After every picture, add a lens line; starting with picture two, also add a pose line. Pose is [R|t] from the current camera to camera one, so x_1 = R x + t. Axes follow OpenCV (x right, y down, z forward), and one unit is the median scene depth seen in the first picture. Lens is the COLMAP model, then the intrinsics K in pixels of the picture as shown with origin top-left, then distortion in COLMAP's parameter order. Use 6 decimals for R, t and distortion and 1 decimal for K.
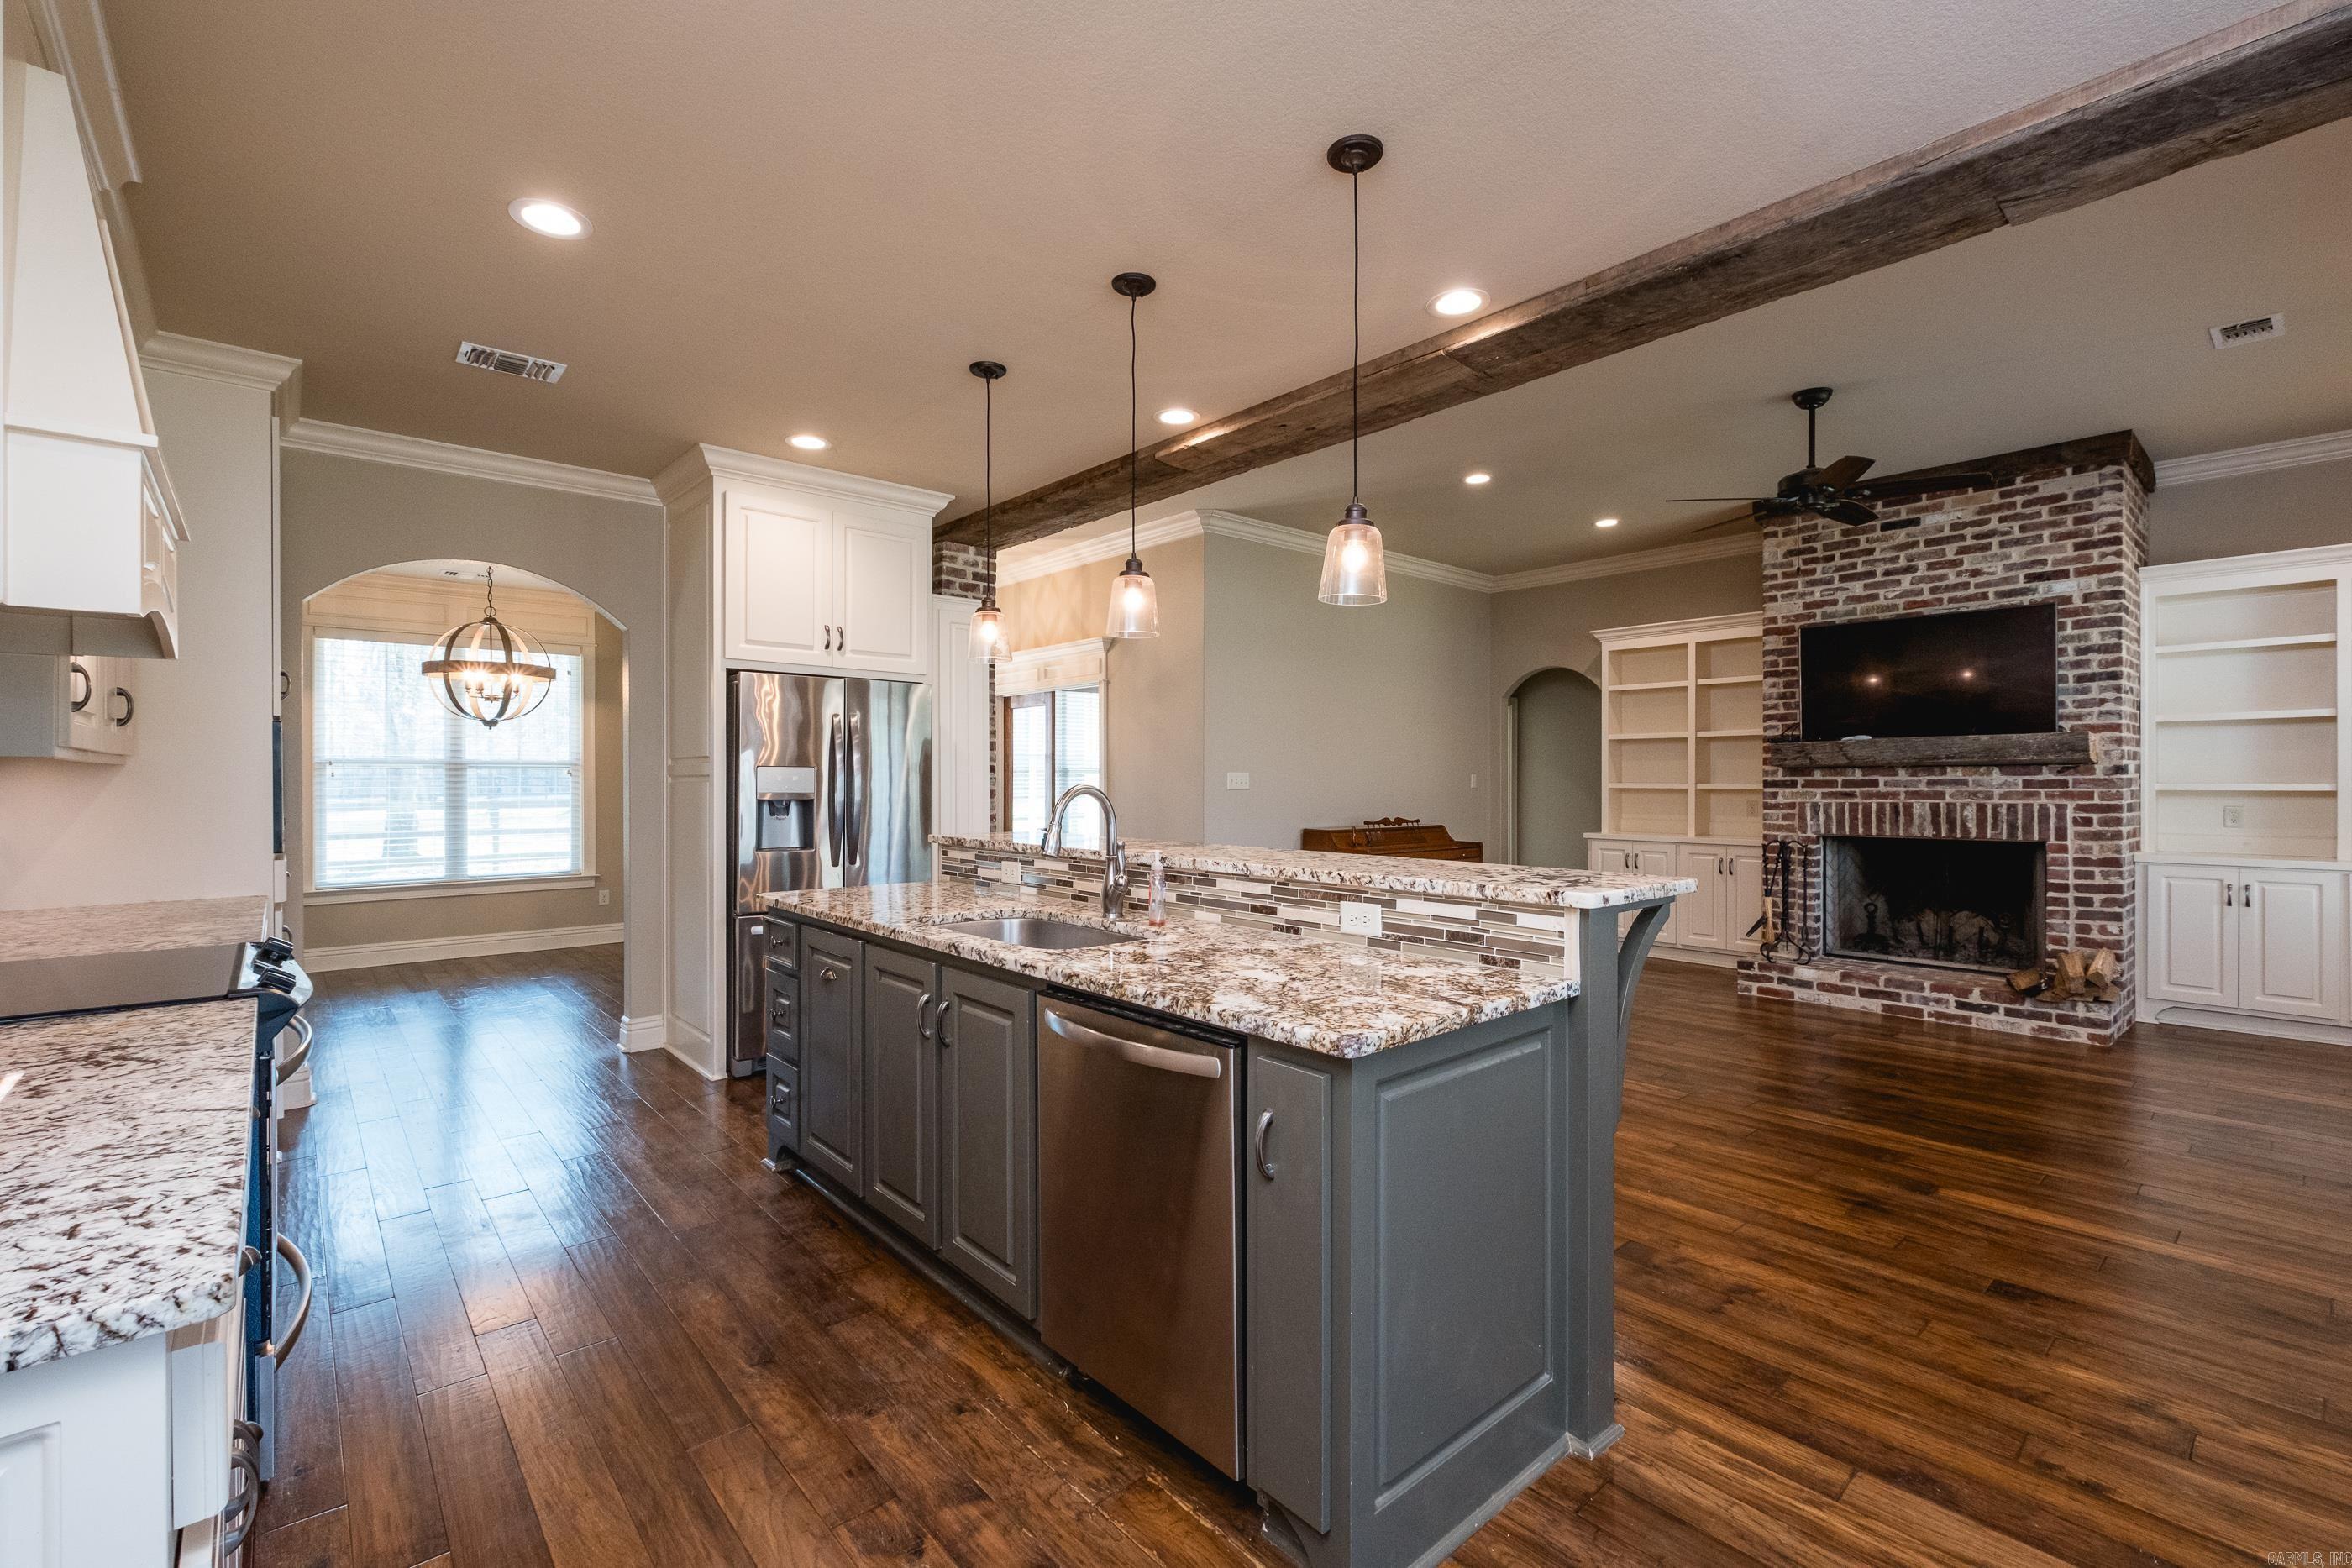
lens RADIAL K [[1020.7, 0, 1177.0], [0, 1020.7, 784.9], [0, 0, 1]] dist [0.001226, -0.000242]
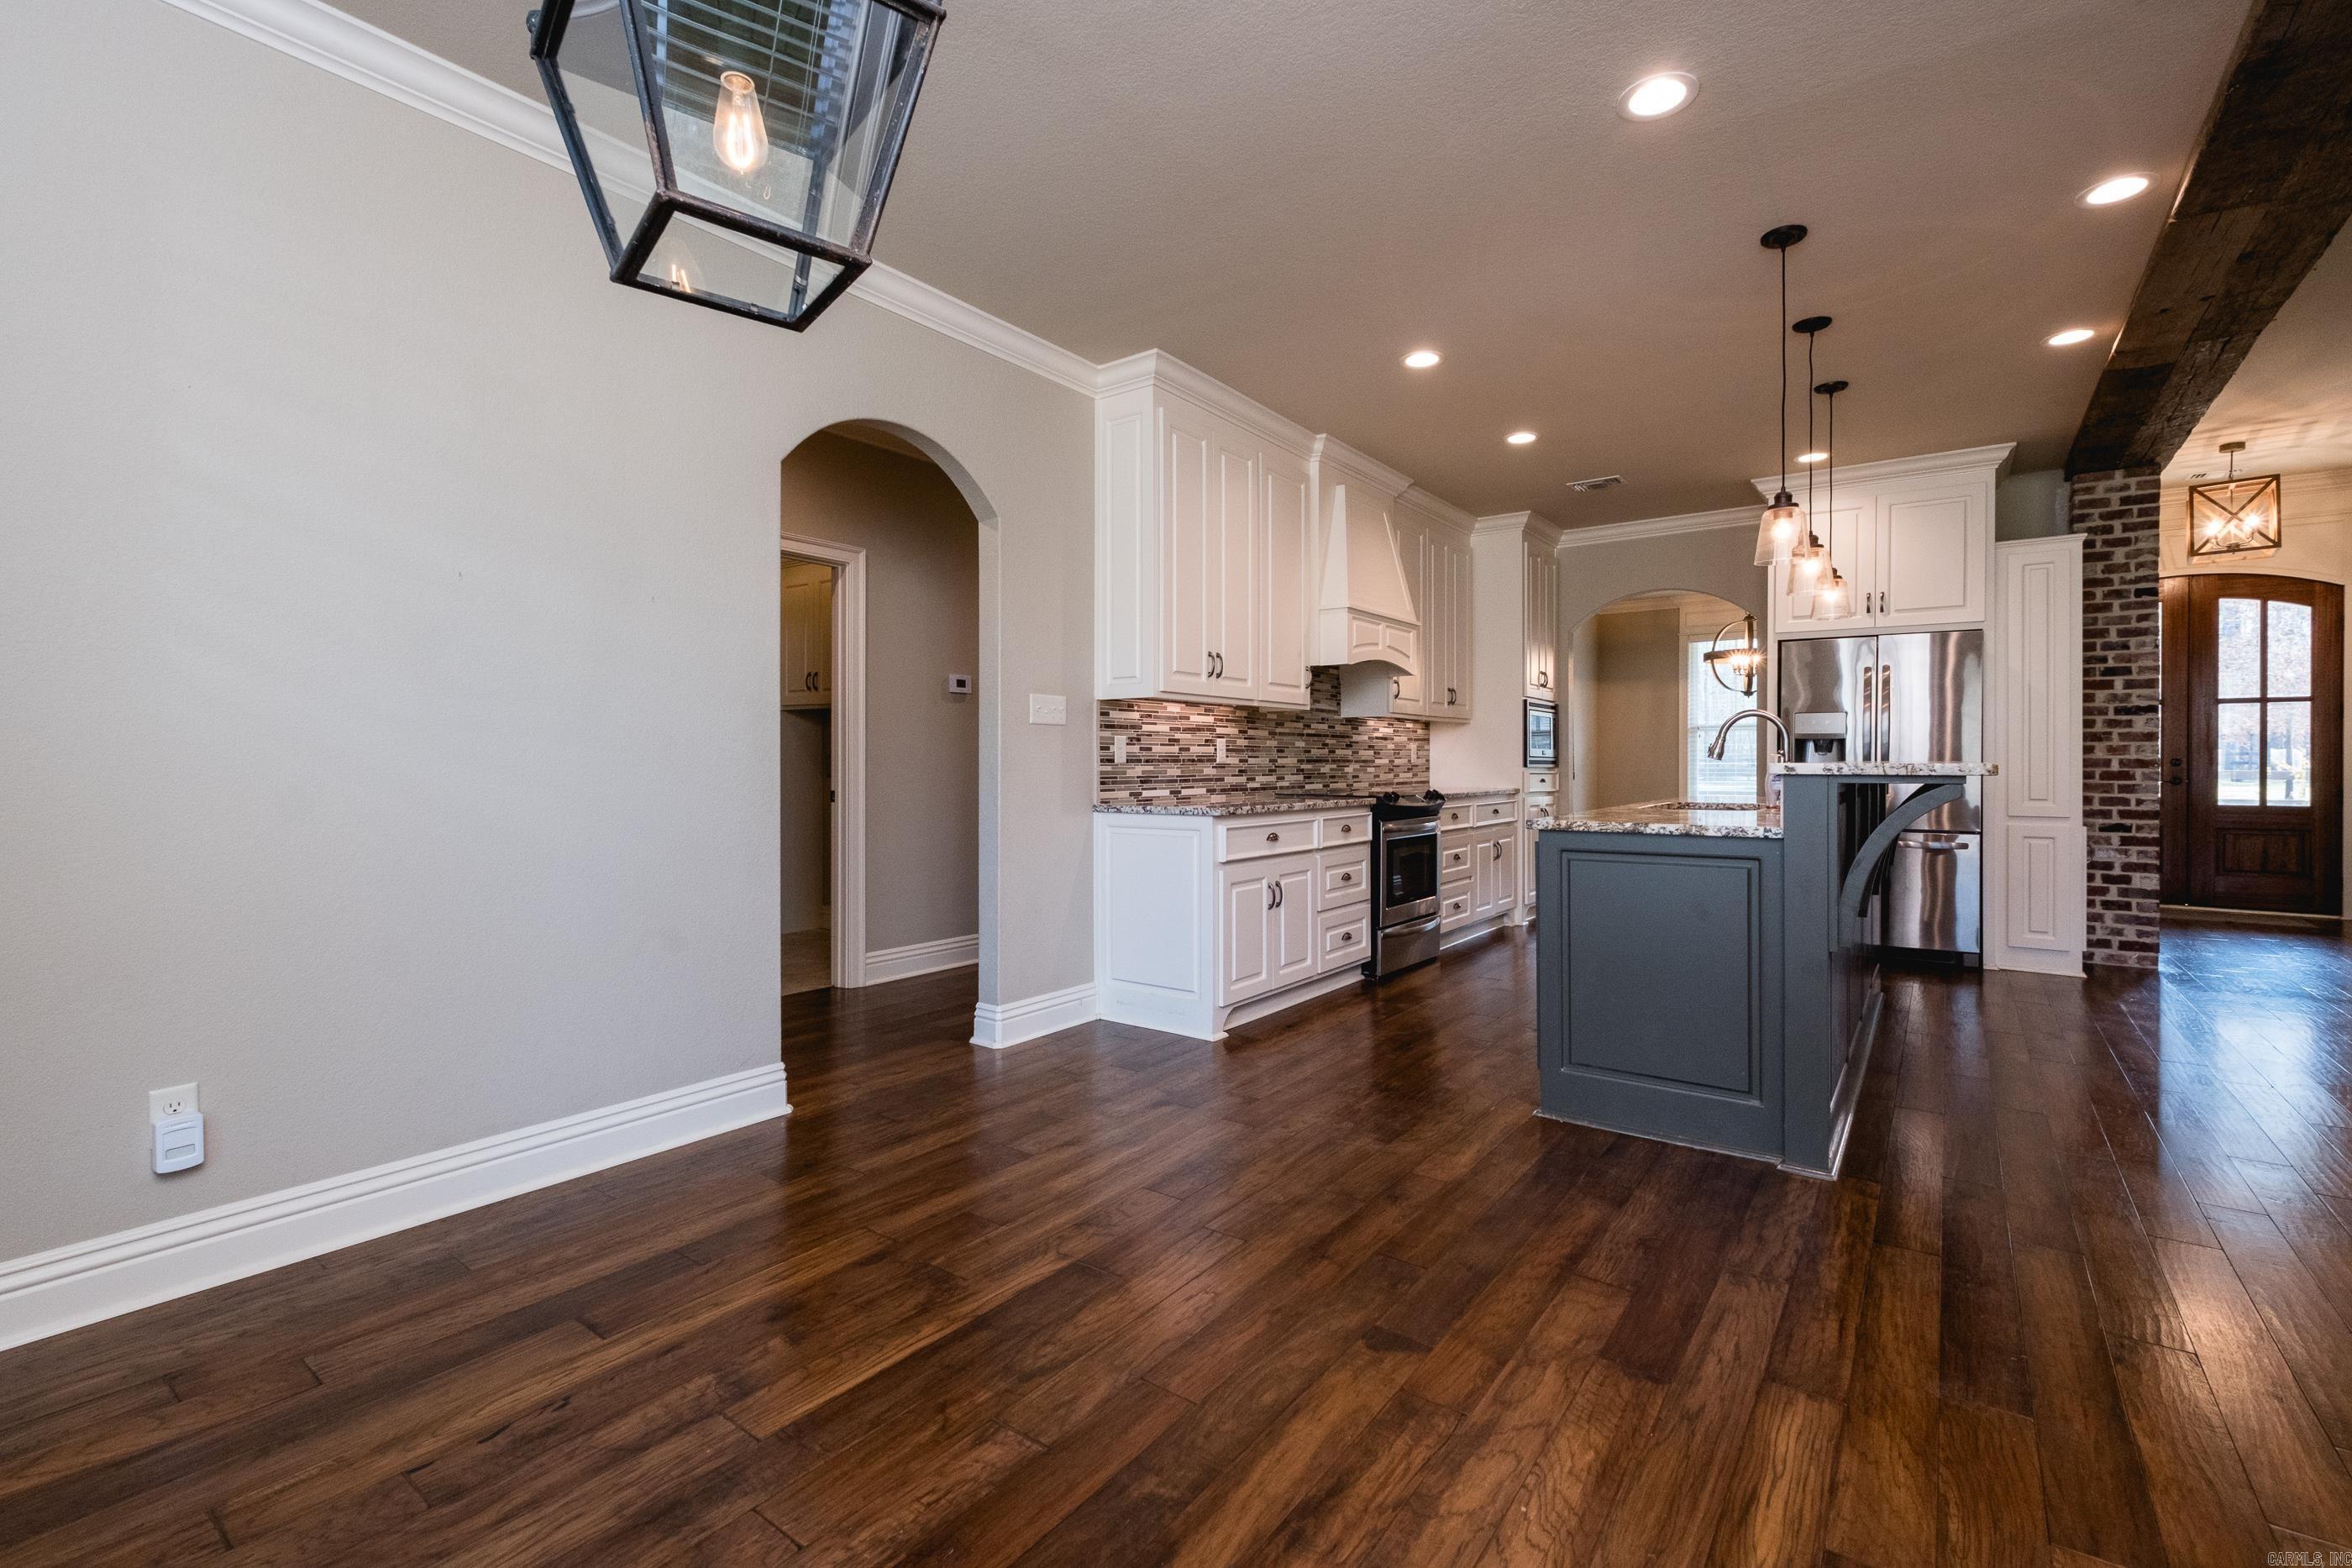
lens RADIAL K [[1029.1, 0, 1192.9], [0, 1029.1, 766.8], [0, 0, 1]] dist [0.001498, -0.000389]
pose [[0.224210, 0.005665, -0.974524, 1.817100], [-0.003510, 0.999981, 0.005005, 0.120511], [0.974535, 0.002299, 0.224226, -0.108958]]
